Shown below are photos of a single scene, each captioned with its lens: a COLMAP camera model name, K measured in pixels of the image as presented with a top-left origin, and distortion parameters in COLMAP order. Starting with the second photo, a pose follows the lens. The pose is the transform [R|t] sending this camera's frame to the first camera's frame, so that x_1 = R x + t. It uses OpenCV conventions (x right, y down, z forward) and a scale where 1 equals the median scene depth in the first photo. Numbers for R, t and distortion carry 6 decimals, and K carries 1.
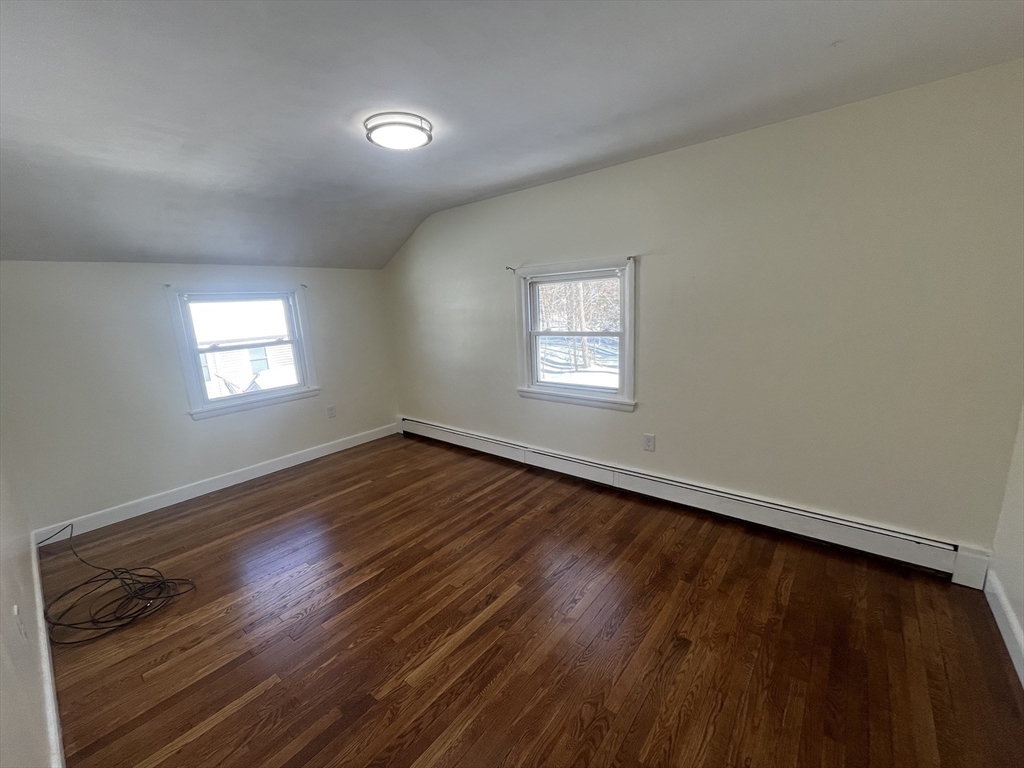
lens RADIAL K [[412.5, 0, 510.4], [0, 412.5, 386.0], [0, 0, 1]] dist [-0.002923, -0.000421]
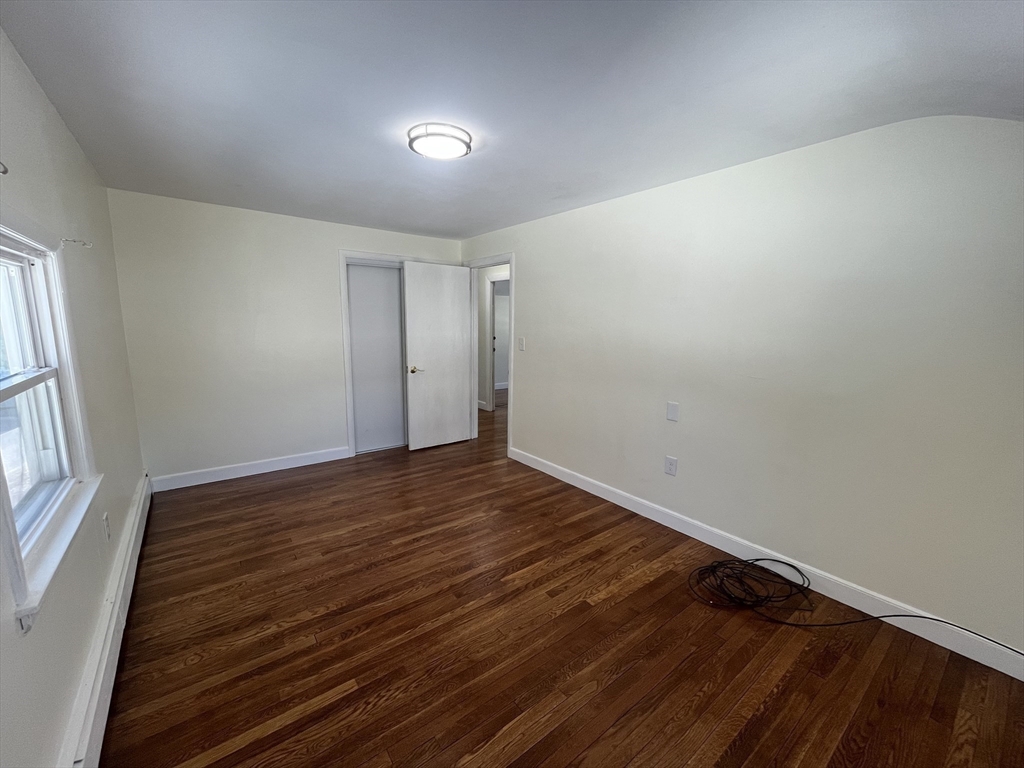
lens RADIAL K [[412.5, 0, 510.4], [0, 412.5, 386.0], [0, 0, 1]] dist [-0.002923, -0.000421]
pose [[-0.974594, -0.000443, 0.223979, -0.510092], [0.077592, 0.937408, 0.339478, -0.285904], [-0.210110, 0.348232, -0.913558, 1.614601]]
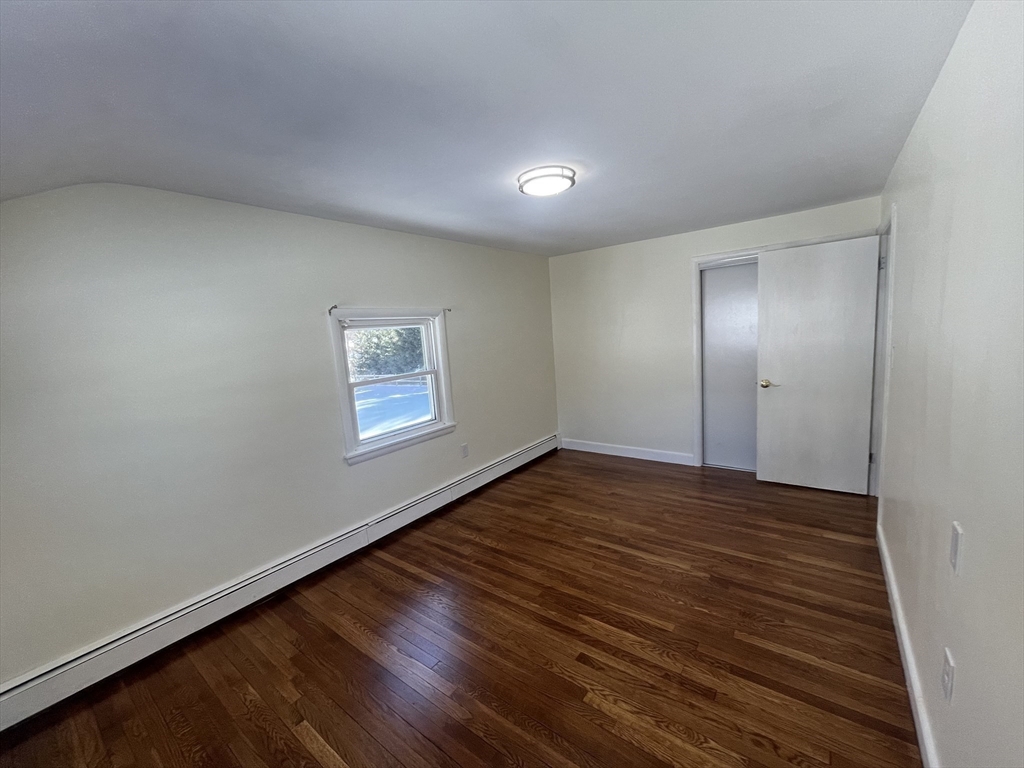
lens RADIAL K [[412.5, 0, 510.4], [0, 412.5, 386.0], [0, 0, 1]] dist [-0.002923, -0.000421]
pose [[-0.035796, -0.081551, 0.996026, -1.097832], [0.274339, 0.957574, 0.088262, -0.152361], [-0.960967, 0.276408, -0.011905, 0.959178]]
